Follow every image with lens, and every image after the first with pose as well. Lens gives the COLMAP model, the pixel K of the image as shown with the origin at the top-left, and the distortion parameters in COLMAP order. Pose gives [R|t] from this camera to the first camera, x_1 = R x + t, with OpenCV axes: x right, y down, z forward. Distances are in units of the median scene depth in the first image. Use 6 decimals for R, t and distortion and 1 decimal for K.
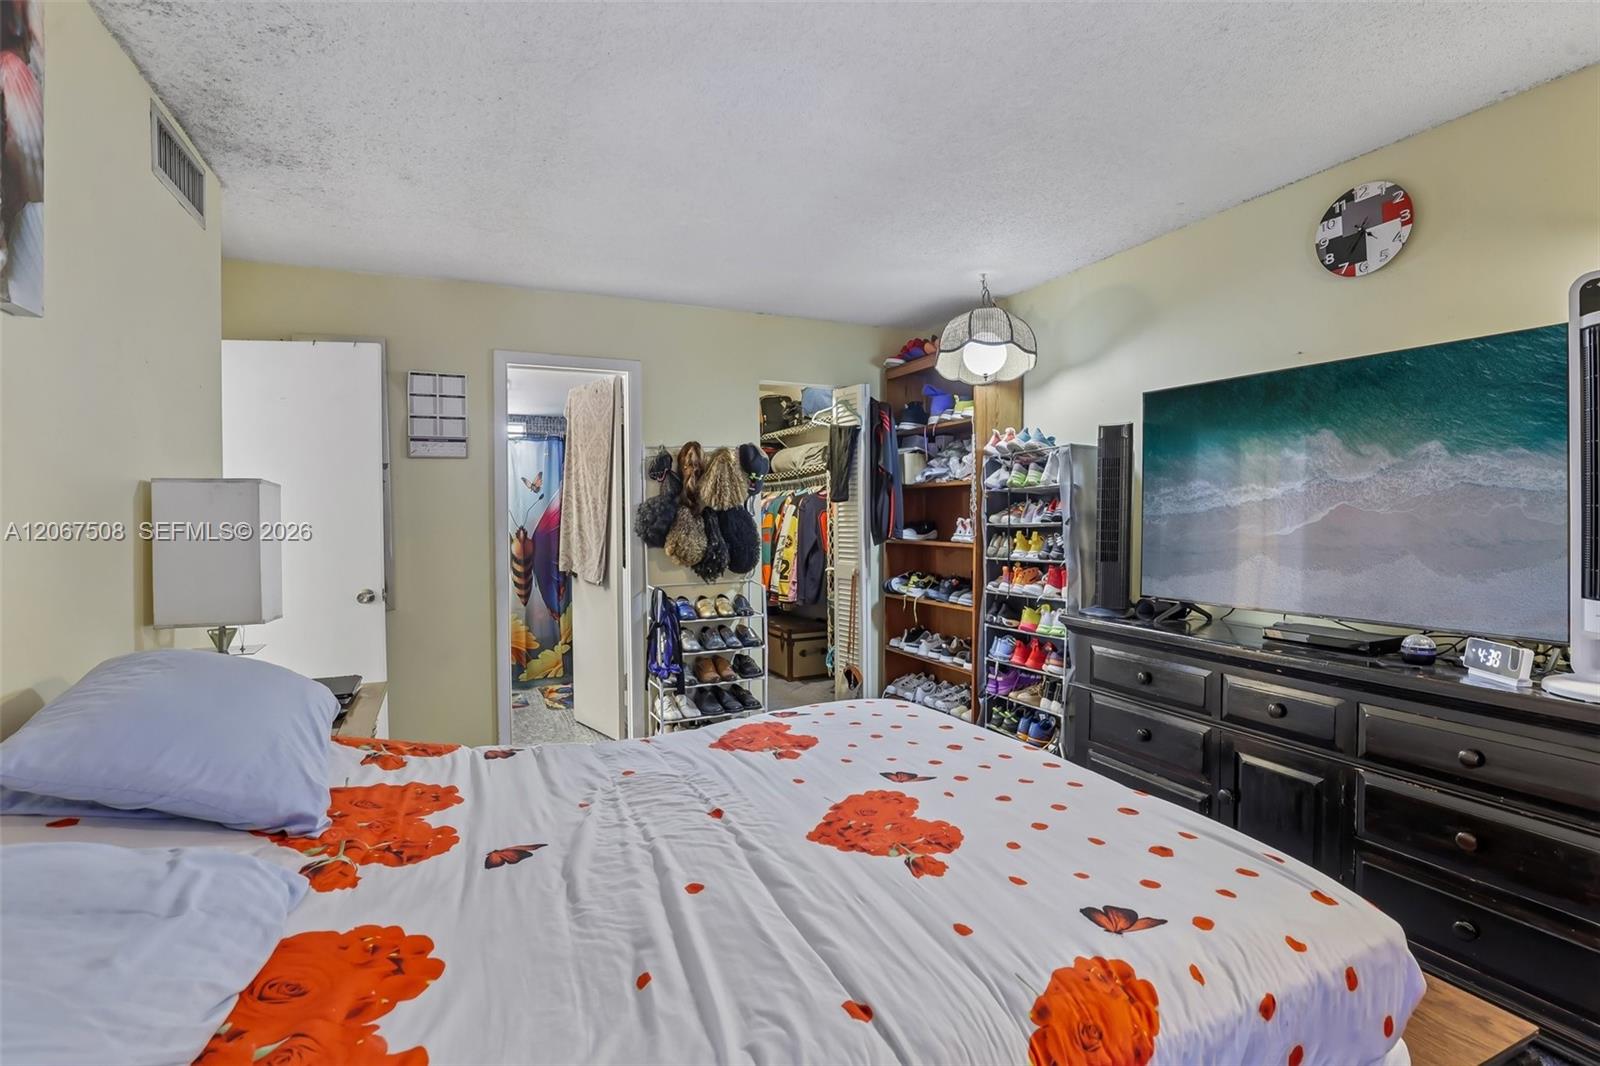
lens RADIAL K [[740.2, 0, 804.5], [0, 740.2, 531.8], [0, 0, 1]] dist [-0.033235, 0.007564]
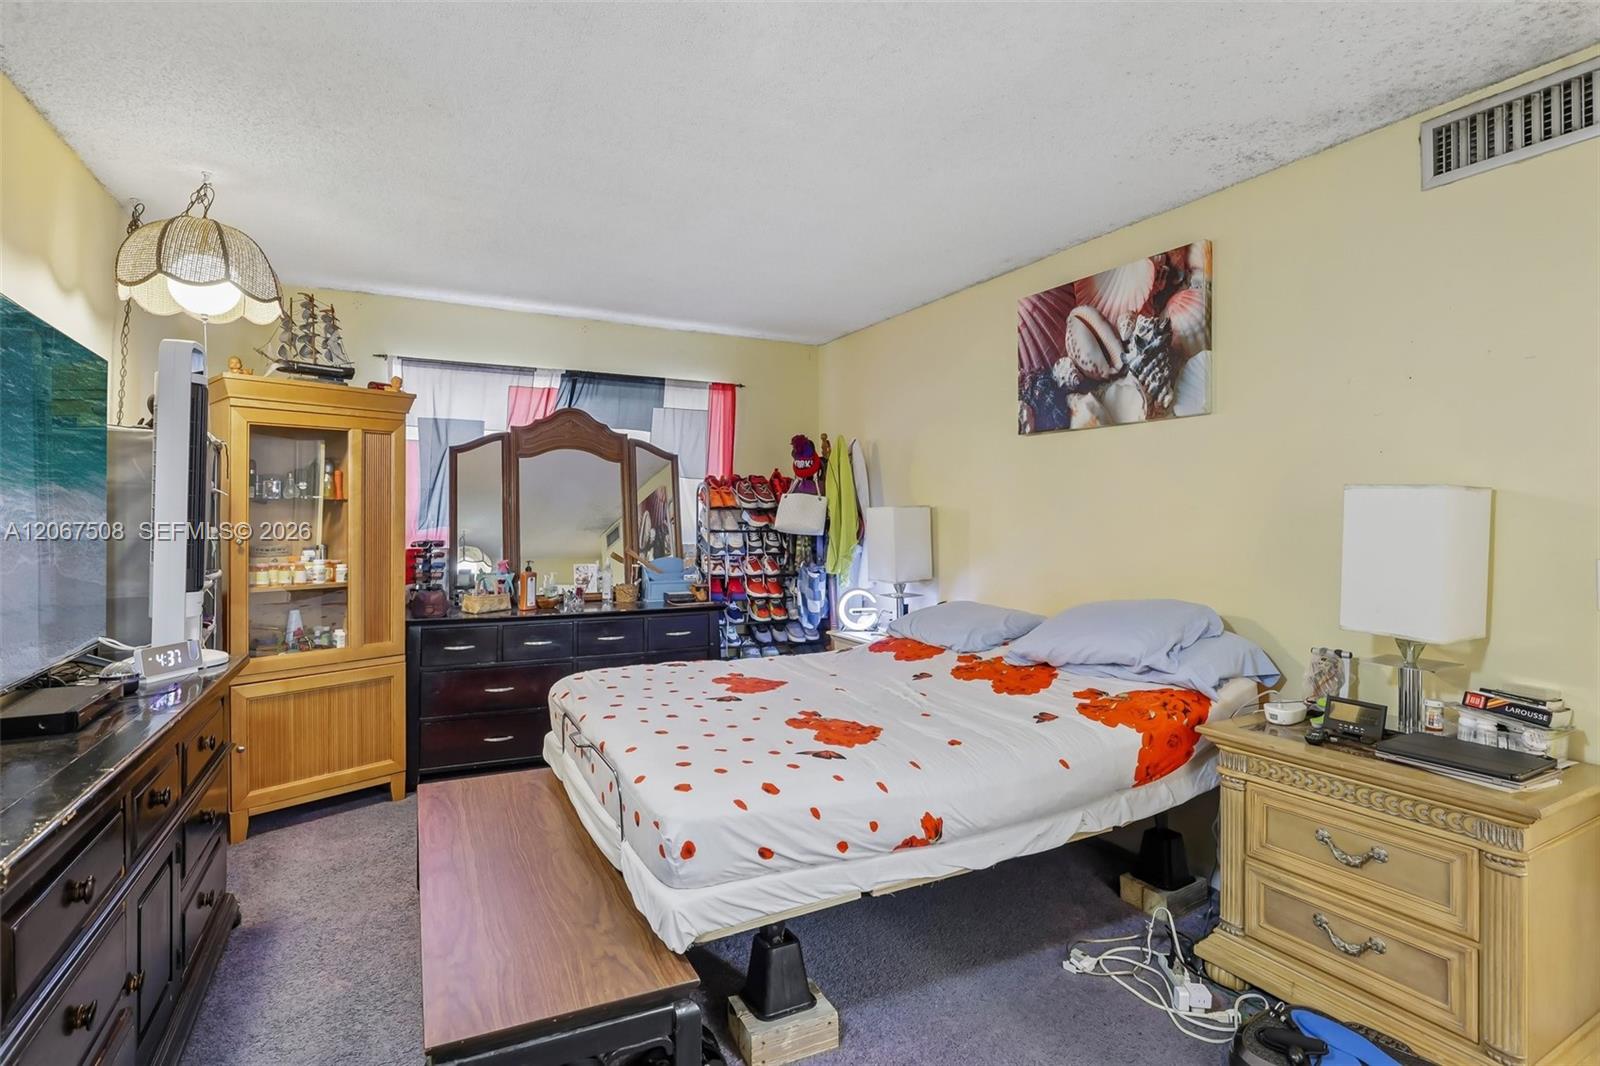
lens RADIAL K [[781.9, 0, 798.7], [0, 781.9, 521.4], [0, 0, 1]] dist [-0.023817, 0.000578]
pose [[-0.998423, 0.007092, -0.055684, 0.034992], [0.005522, 0.999584, 0.028298, -0.031320], [0.055861, 0.027946, -0.998047, 1.133020]]
